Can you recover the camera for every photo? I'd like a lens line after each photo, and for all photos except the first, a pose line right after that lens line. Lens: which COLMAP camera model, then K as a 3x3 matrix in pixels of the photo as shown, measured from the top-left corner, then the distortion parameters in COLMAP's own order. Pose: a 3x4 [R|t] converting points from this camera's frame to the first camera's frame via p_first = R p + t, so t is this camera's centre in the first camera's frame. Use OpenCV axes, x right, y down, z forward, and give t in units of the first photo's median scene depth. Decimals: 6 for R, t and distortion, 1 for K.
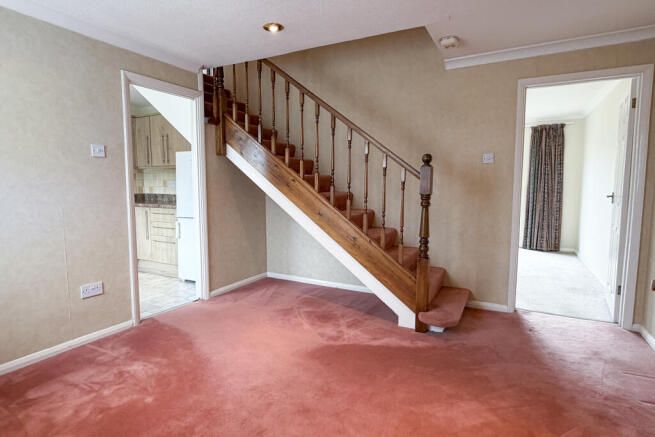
lens RADIAL K [[360.6, 0, 327.5], [0, 360.6, 218.5], [0, 0, 1]] dist [0.001287, 0.000290]
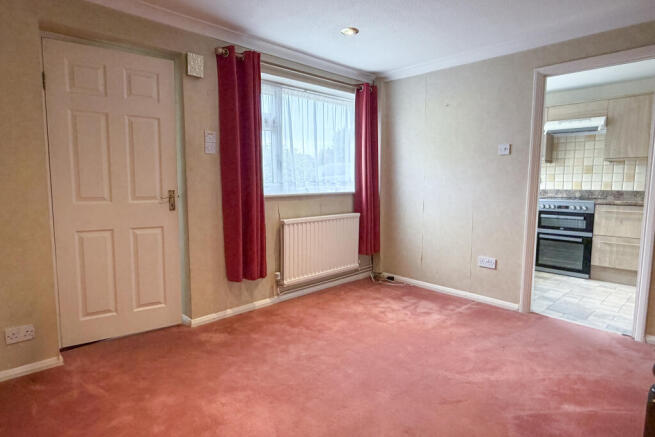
lens RADIAL K [[360.6, 0, 327.5], [0, 360.6, 218.5], [0, 0, 1]] dist [0.001287, 0.000290]
pose [[-0.309735, 0.098260, -0.945732, 0.687114], [-0.095877, 0.986349, 0.133881, -0.066327], [0.945977, 0.132142, -0.296086, 0.829622]]
